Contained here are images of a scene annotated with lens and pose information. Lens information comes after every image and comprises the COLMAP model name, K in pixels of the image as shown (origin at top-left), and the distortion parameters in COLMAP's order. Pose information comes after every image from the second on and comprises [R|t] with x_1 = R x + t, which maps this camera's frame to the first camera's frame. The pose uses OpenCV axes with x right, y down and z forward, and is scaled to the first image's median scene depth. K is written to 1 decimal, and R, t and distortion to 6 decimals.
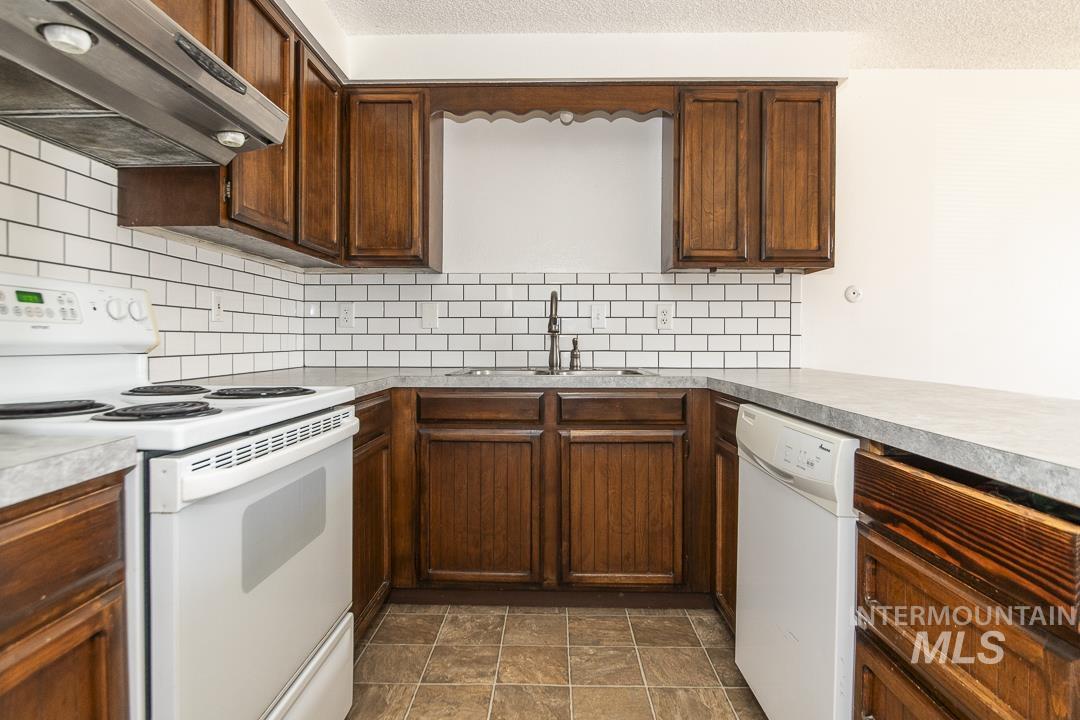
lens RADIAL K [[590.9, 0, 546.1], [0, 590.9, 338.1], [0, 0, 1]] dist [-0.015872, -0.000634]
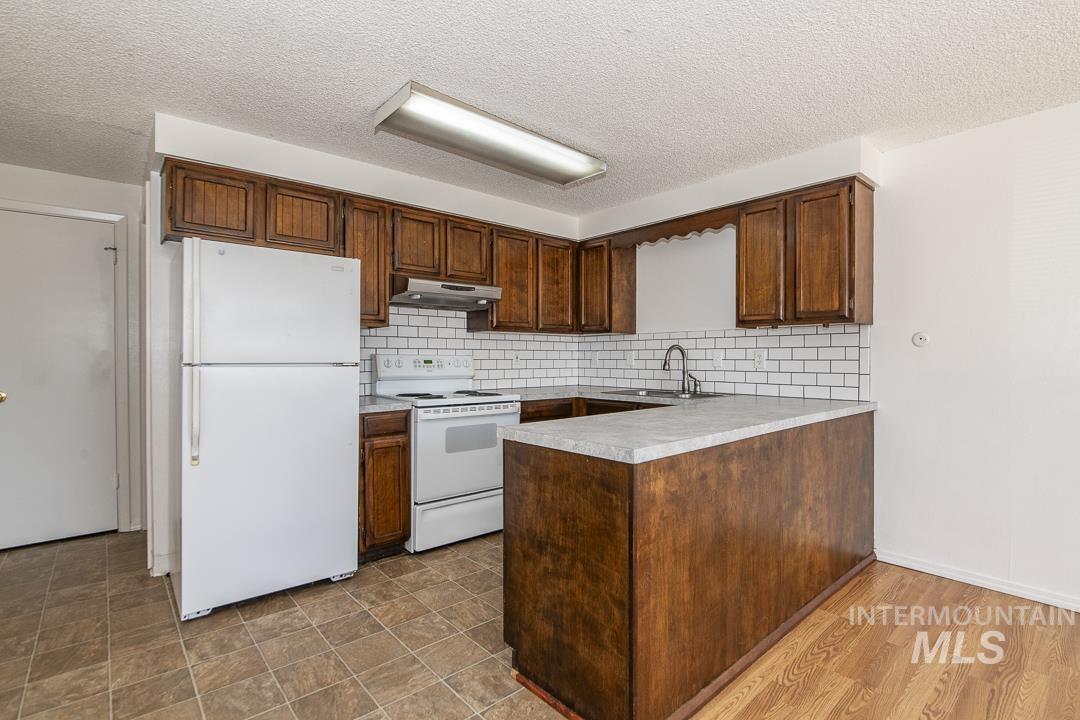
lens RADIAL K [[502.4, 0, 540.0], [0, 502.4, 358.7], [0, 0, 1]] dist [-0.006236, 0.000804]
pose [[0.672719, -0.000935, -0.739897, 0.833563], [0.001893, 0.999998, 0.000457, -0.044299], [0.739895, -0.001708, 0.672720, -0.229087]]
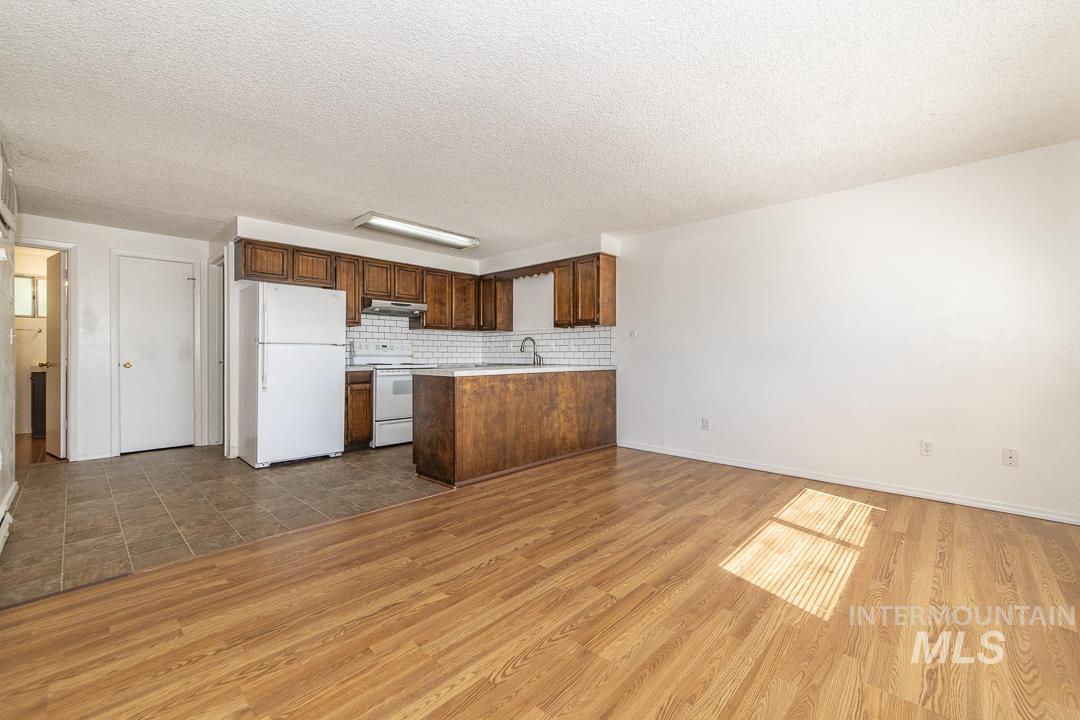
lens RADIAL K [[434.9, 0, 537.2], [0, 434.9, 354.5], [0, 0, 1]] dist [0.007897, 0.000588]
pose [[0.737555, -0.003247, -0.675279, 1.565422], [0.002481, 0.999995, -0.002098, 0.010920], [0.675283, -0.000128, 0.737559, -0.577108]]
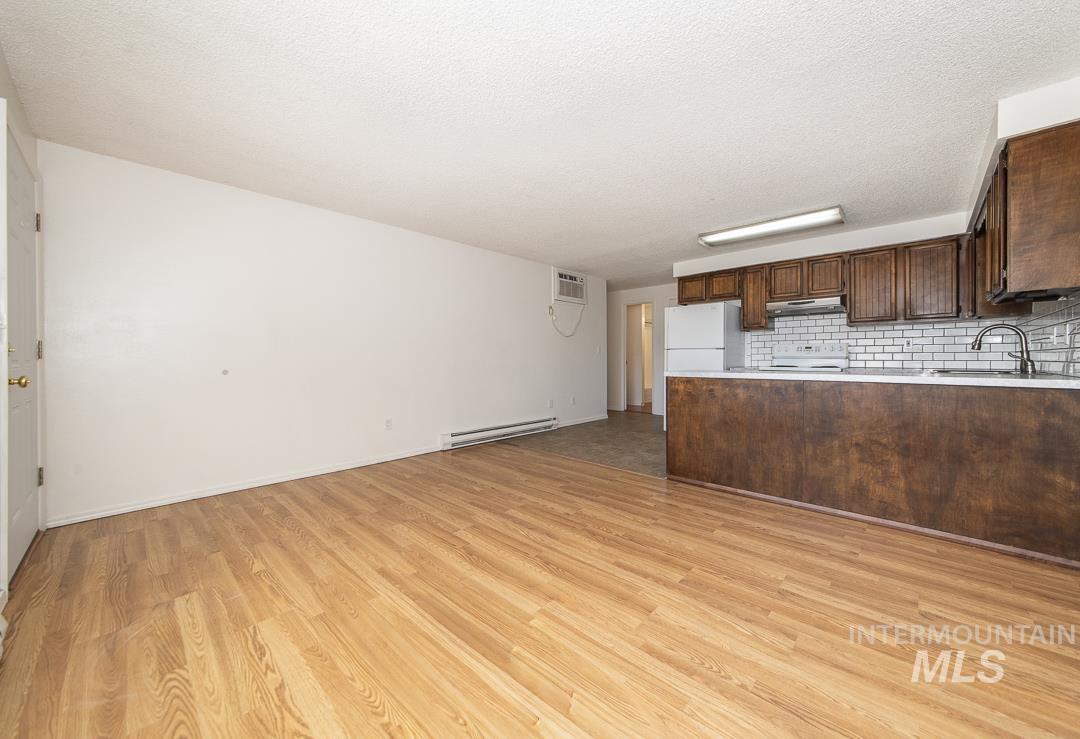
lens RADIAL K [[396.7, 0, 572.9], [0, 396.7, 360.8], [0, 0, 1]] dist [-0.006432, -0.000684]
pose [[-0.636147, 0.004030, -0.771557, 1.697660], [-0.000054, 0.999986, 0.005267, 0.016035], [0.771568, 0.003392, -0.636138, 0.829936]]
